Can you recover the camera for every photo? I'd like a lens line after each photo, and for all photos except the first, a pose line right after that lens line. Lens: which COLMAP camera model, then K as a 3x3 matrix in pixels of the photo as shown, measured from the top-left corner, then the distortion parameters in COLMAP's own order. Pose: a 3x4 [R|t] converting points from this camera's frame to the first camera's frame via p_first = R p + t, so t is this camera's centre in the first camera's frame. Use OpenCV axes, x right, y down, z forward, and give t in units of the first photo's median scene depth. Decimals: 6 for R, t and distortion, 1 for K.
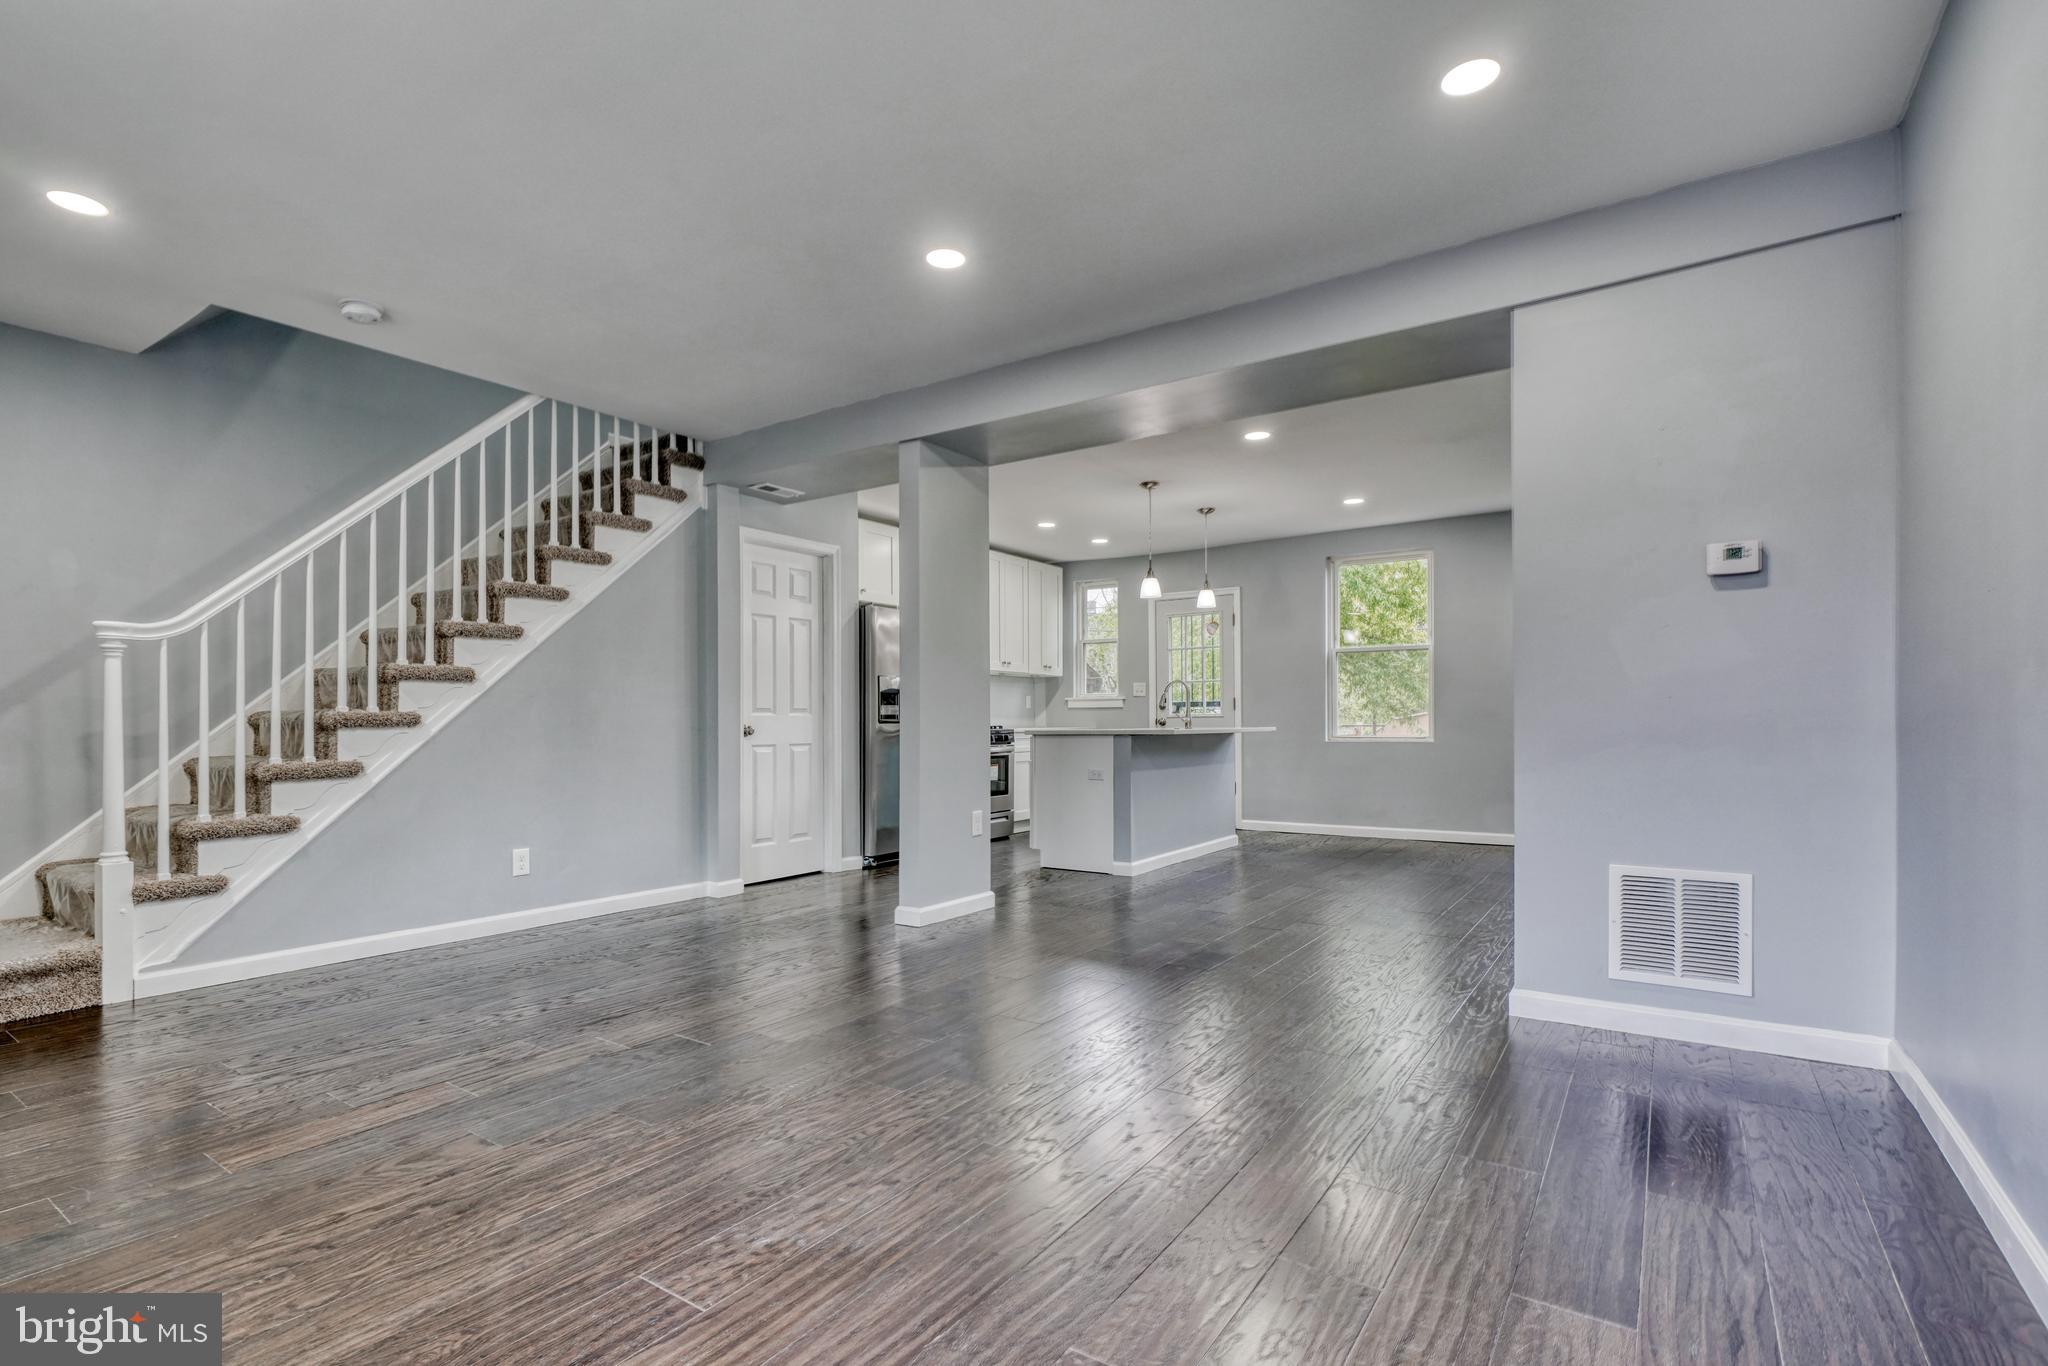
lens RADIAL K [[970.0, 0, 1024.1], [0, 970.0, 708.0], [0, 0, 1]] dist [-0.004229, 0.000267]
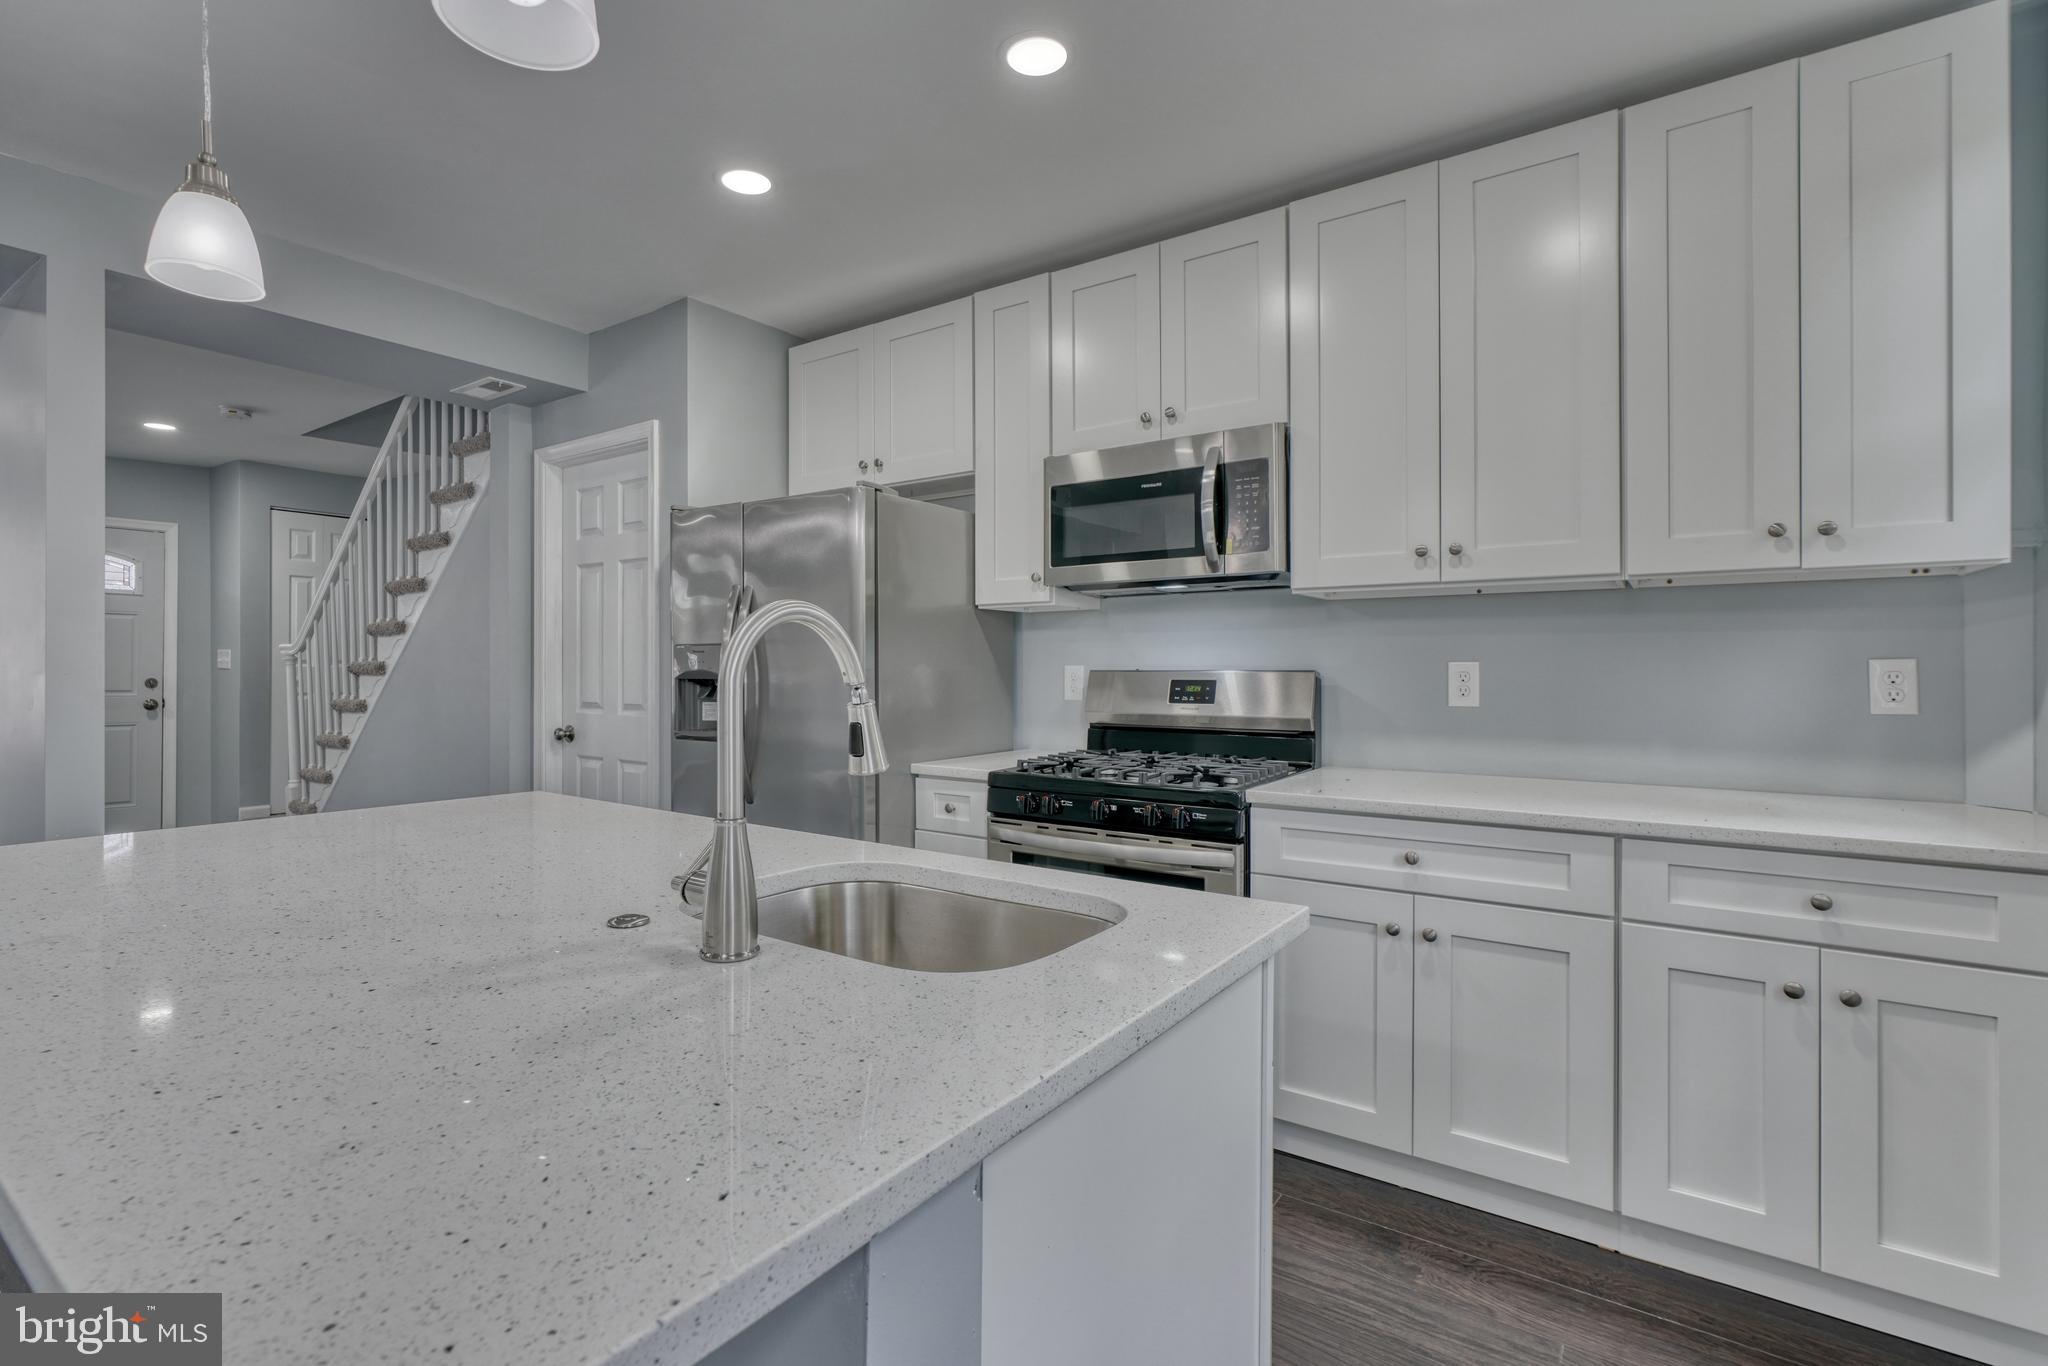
lens RADIAL K [[917.4, 0, 1015.1], [0, 917.4, 678.7], [0, 0, 1]] dist [-0.002002, 0.000601]
pose [[-0.018272, 0.019462, -0.999644, 0.246682], [0.012496, 0.999737, 0.019235, -0.016828], [0.999755, -0.012141, -0.018510, 0.885892]]
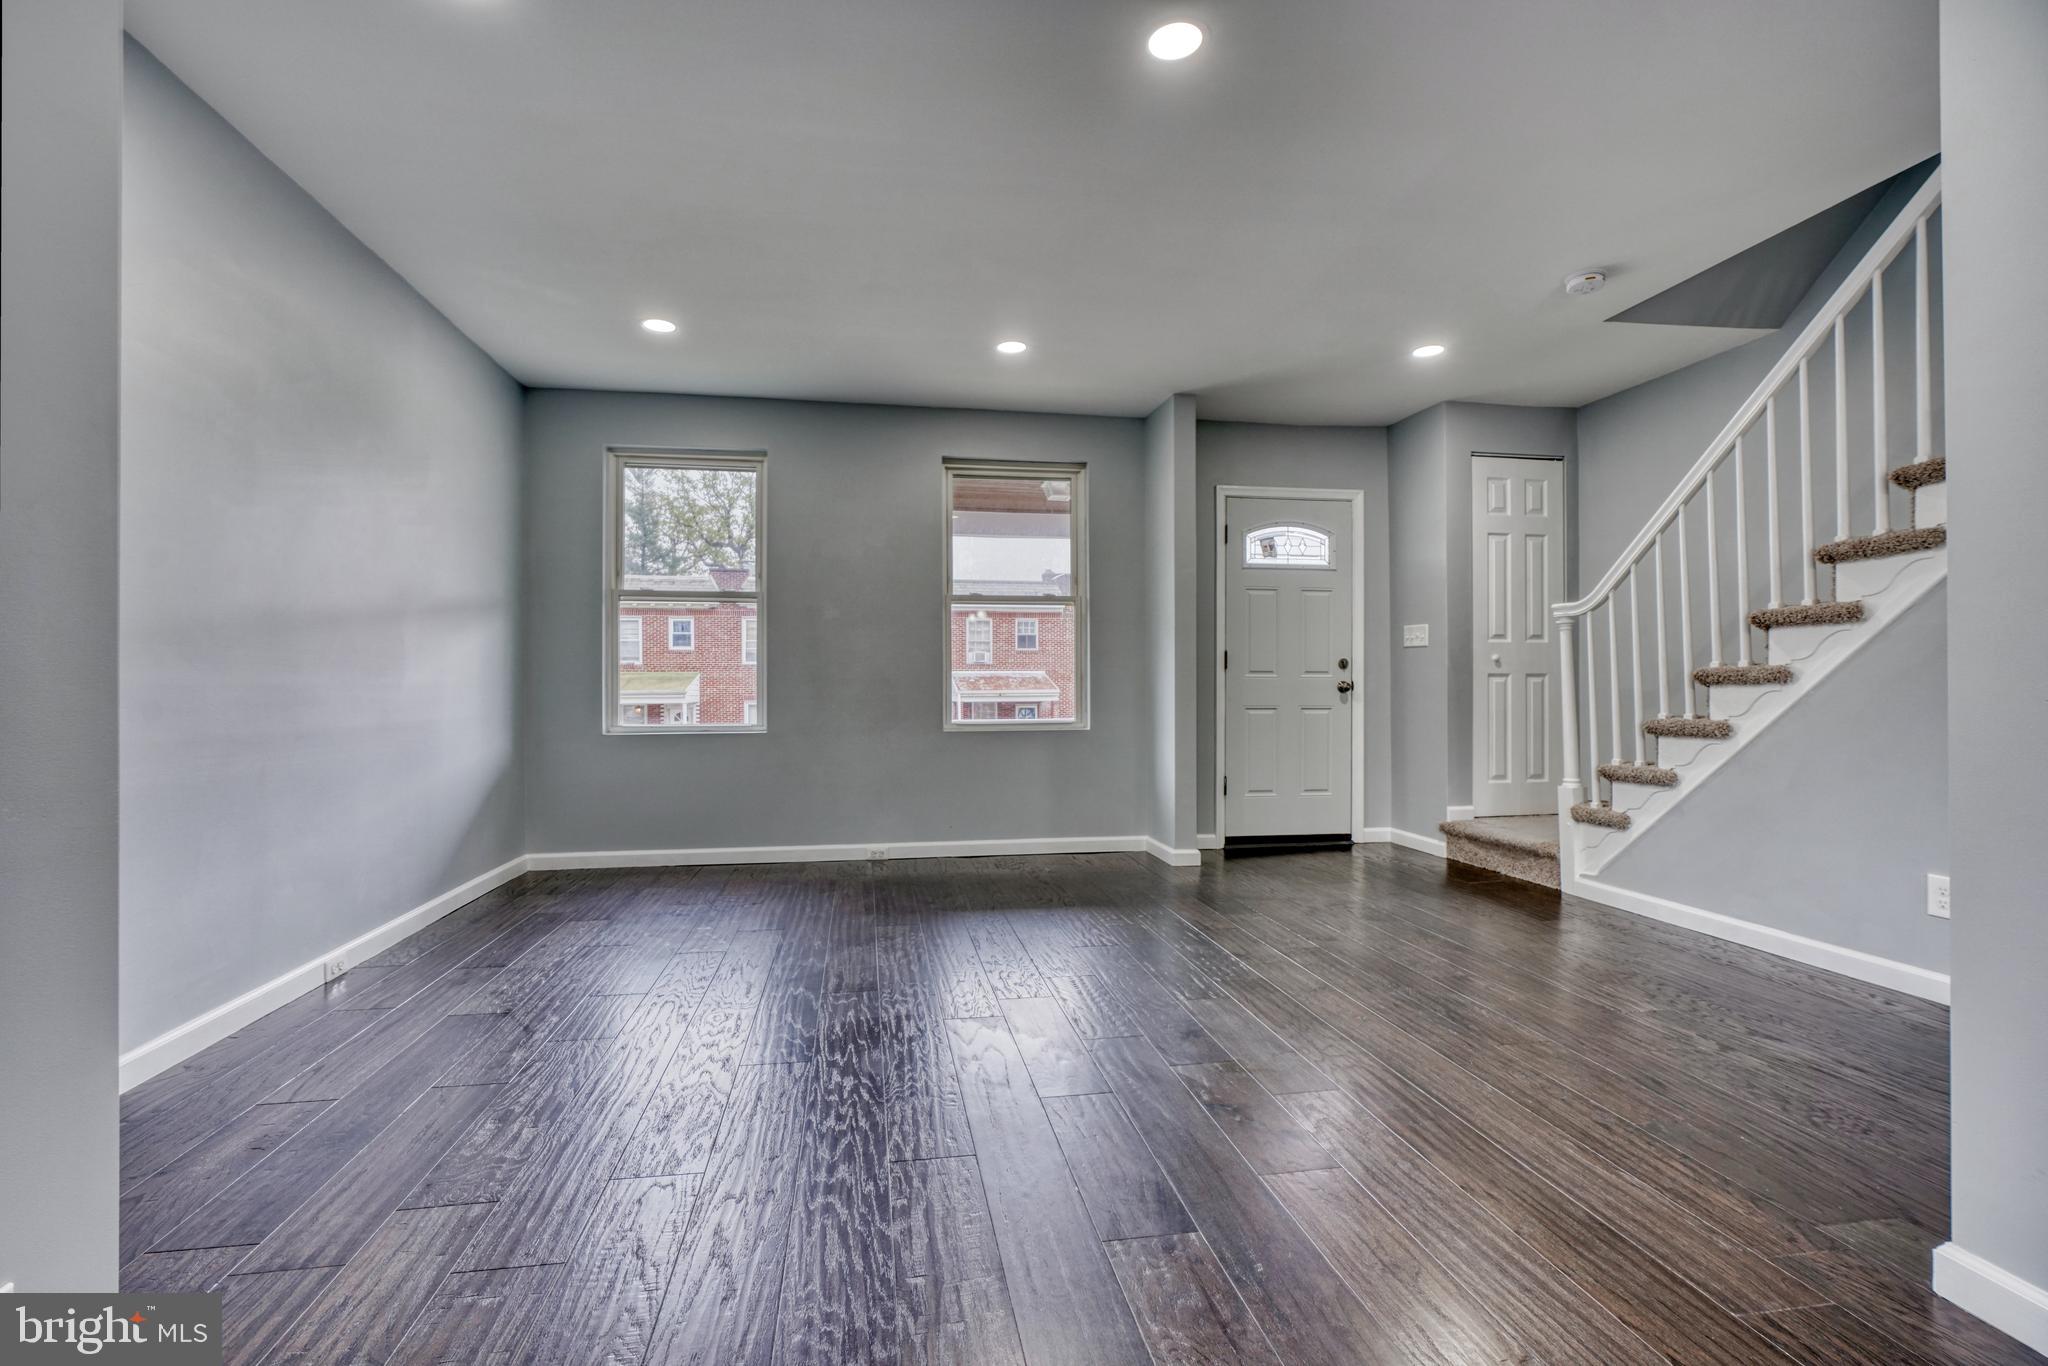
lens RADIAL K [[917.4, 0, 1015.1], [0, 917.4, 678.7], [0, 0, 1]] dist [-0.002002, 0.000601]
pose [[-0.728296, -0.003593, -0.685253, 0.174178], [0.011709, 0.999775, -0.017686, 0.009512], [0.685163, -0.020904, -0.728090, 0.542112]]
